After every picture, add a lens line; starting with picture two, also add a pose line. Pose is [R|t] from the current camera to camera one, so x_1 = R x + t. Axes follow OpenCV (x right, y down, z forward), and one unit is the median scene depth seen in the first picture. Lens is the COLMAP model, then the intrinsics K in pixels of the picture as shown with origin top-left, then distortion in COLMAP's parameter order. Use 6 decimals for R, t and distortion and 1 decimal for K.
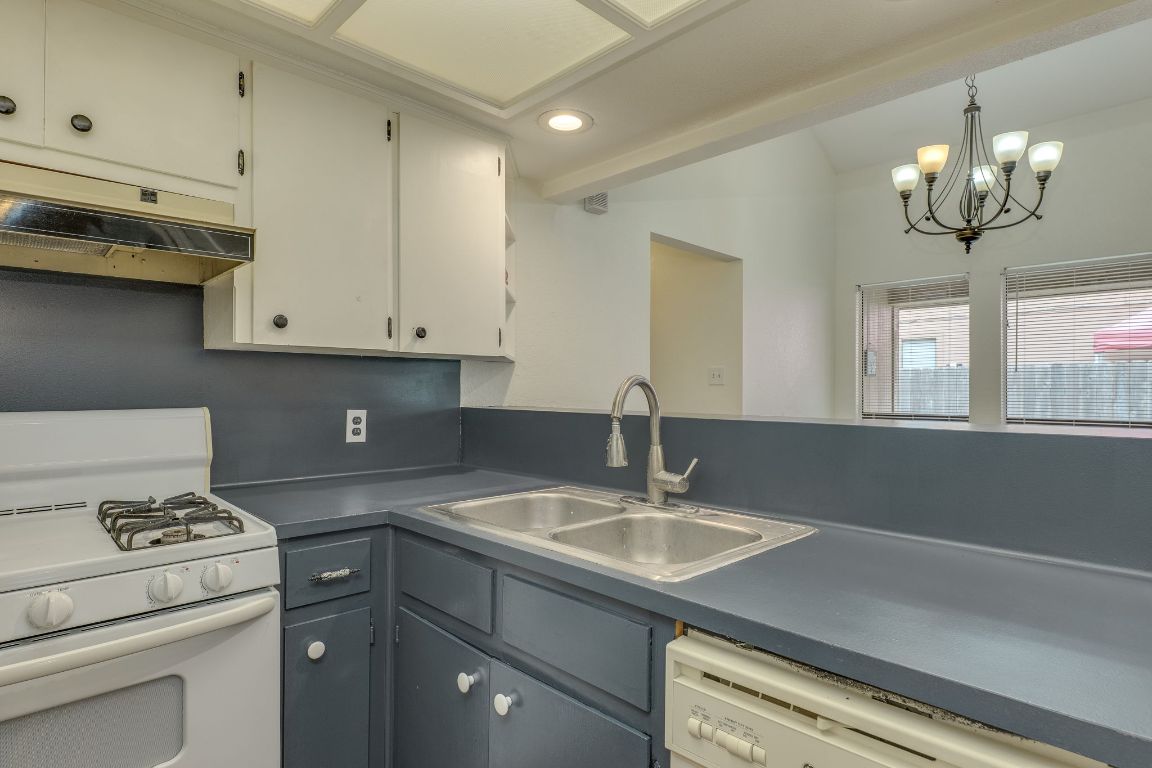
lens RADIAL K [[602.1, 0, 580.9], [0, 602.1, 386.4], [0, 0, 1]] dist [-0.001261, -0.000441]
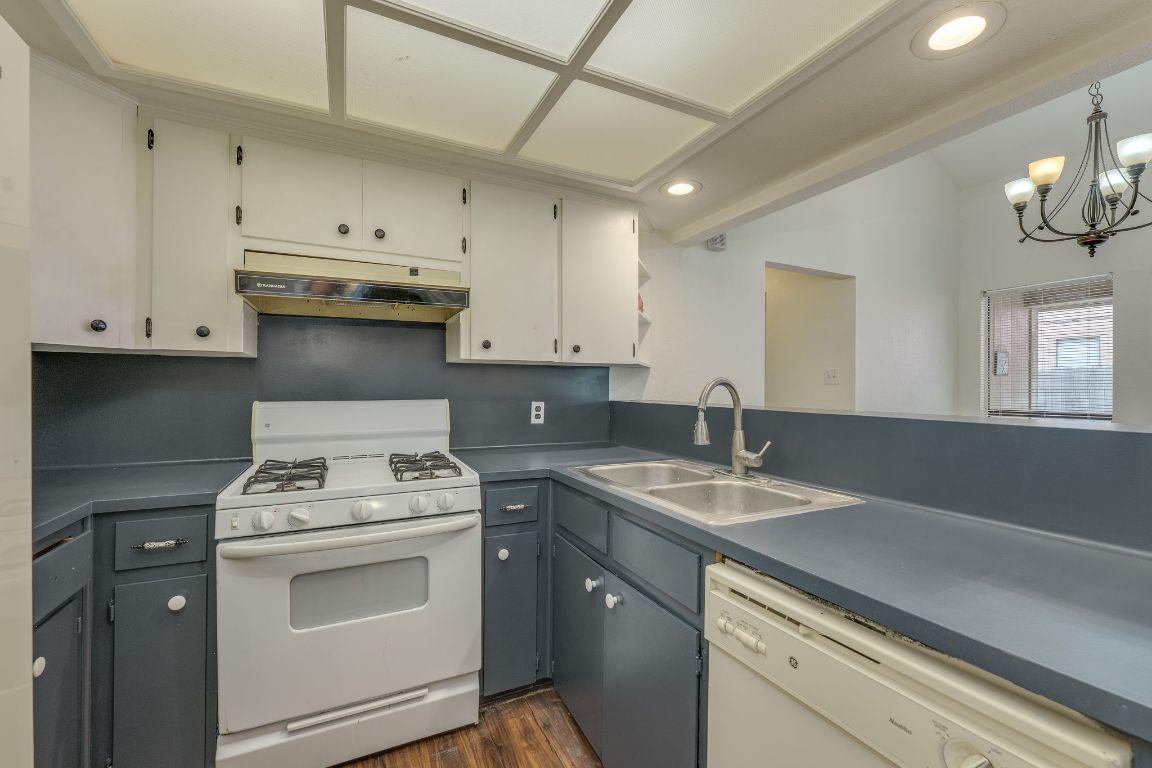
lens RADIAL K [[471.1, 0, 579.0], [0, 471.1, 385.1], [0, 0, 1]] dist [0.002712, 0.000190]
pose [[0.949781, -0.000494, -0.312915, 0.113951], [0.000463, 1.000000, -0.000172, -0.001809], [0.312915, 0.000018, 0.949781, -0.089465]]
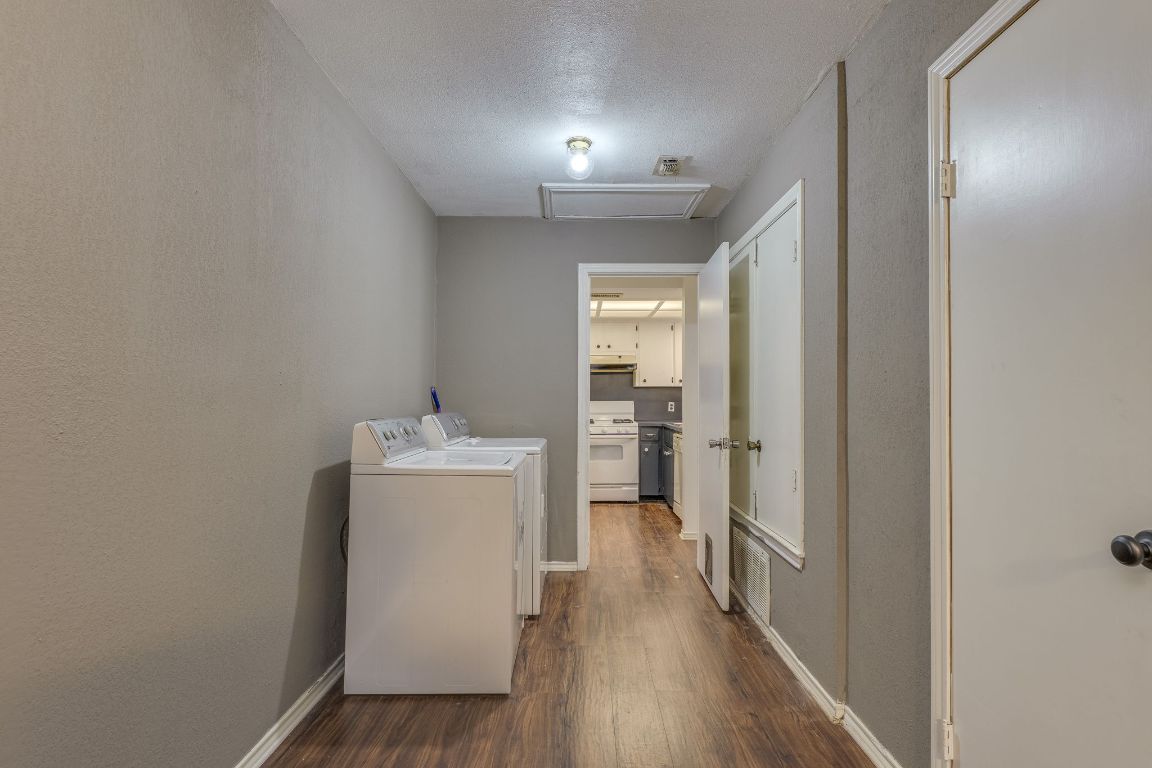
lens RADIAL K [[602.1, 0, 580.9], [0, 602.1, 386.4], [0, 0, 1]] dist [-0.001261, -0.000441]
pose [[0.711810, -0.016244, -0.702185, 2.282653], [0.007028, 0.999847, -0.016007, -0.000428], [0.702337, 0.006459, 0.711815, -2.482363]]
